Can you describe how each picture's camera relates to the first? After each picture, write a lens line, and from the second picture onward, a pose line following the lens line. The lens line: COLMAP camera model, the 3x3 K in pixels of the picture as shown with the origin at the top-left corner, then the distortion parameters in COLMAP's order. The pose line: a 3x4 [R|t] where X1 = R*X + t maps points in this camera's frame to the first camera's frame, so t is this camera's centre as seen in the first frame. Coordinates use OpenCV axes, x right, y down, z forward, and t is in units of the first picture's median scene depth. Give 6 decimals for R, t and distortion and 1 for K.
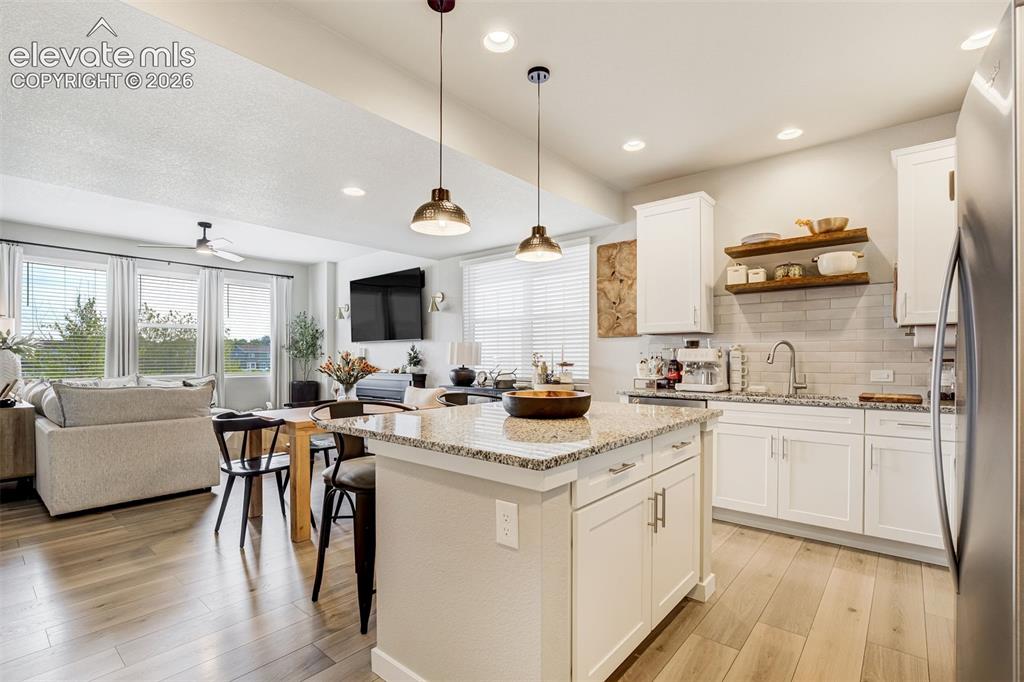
lens RADIAL K [[472.7, 0, 505.6], [0, 472.7, 367.6], [0, 0, 1]] dist [-0.033185, 0.003284]
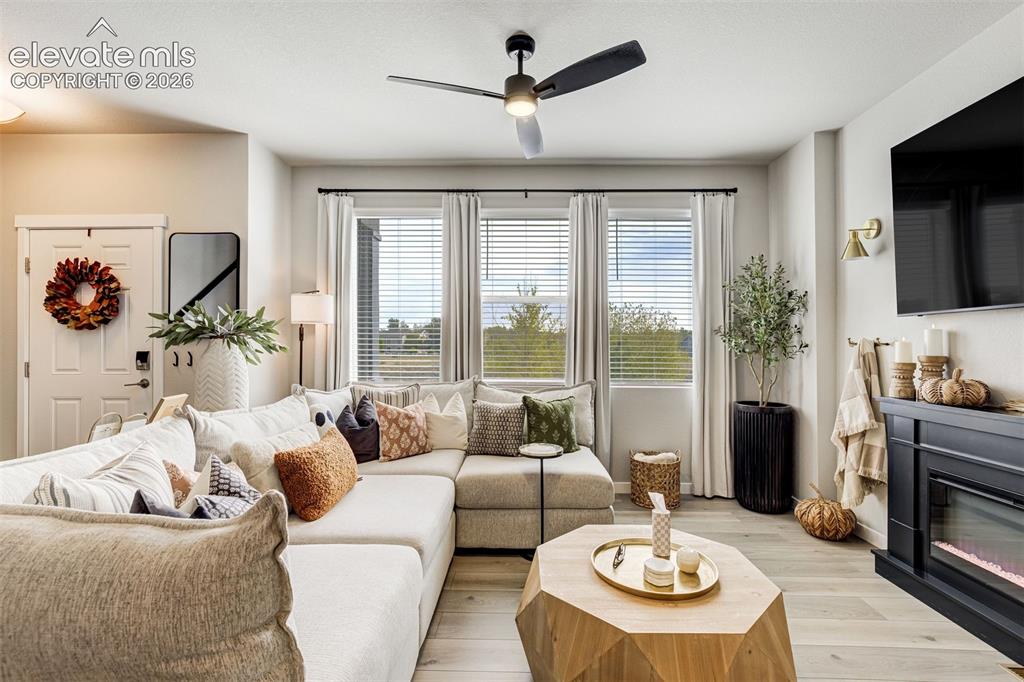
lens RADIAL K [[472.7, 0, 510.0], [0, 472.7, 344.7], [0, 0, 1]] dist [-0.033185, 0.003284]
pose [[0.610315, 0.008556, -0.792113, -0.434989], [-0.031459, 0.999415, -0.013444, -0.030177], [0.791534, 0.033124, 0.610227, 1.063466]]
